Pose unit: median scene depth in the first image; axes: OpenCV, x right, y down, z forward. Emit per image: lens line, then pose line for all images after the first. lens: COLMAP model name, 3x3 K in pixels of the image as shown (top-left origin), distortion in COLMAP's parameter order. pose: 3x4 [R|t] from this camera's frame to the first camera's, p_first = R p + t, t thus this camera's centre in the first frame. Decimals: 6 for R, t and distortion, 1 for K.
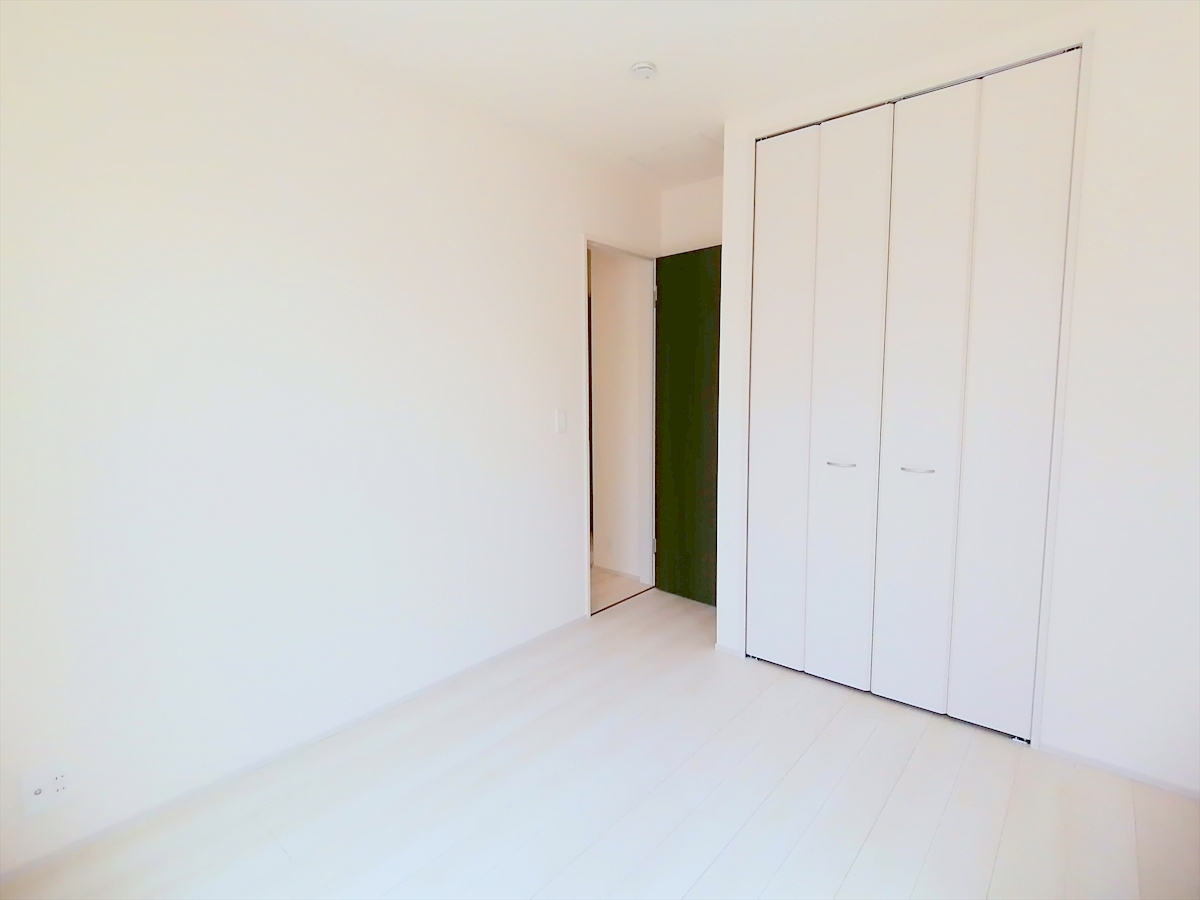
lens RADIAL K [[592.6, 0, 600.0], [0, 592.6, 450.0], [0, 0, 1]] dist [-0.017414, -0.000578]
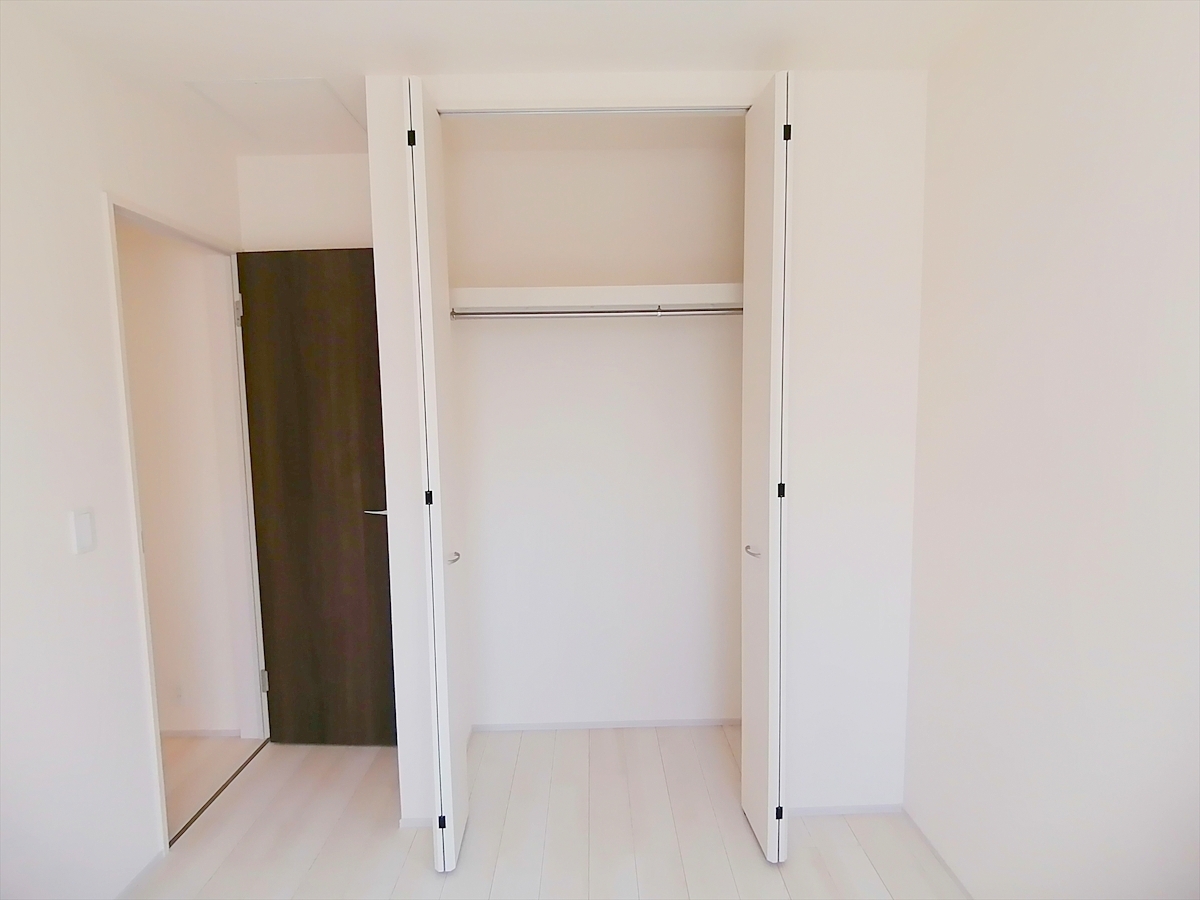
lens RADIAL K [[592.6, 0, 600.0], [0, 592.6, 450.0], [0, 0, 1]] dist [-0.017414, -0.000578]
pose [[0.745514, -0.056592, 0.664083, -0.056438], [0.071871, 0.997405, 0.004313, -0.080306], [-0.662603, 0.044512, 0.747647, 0.258416]]
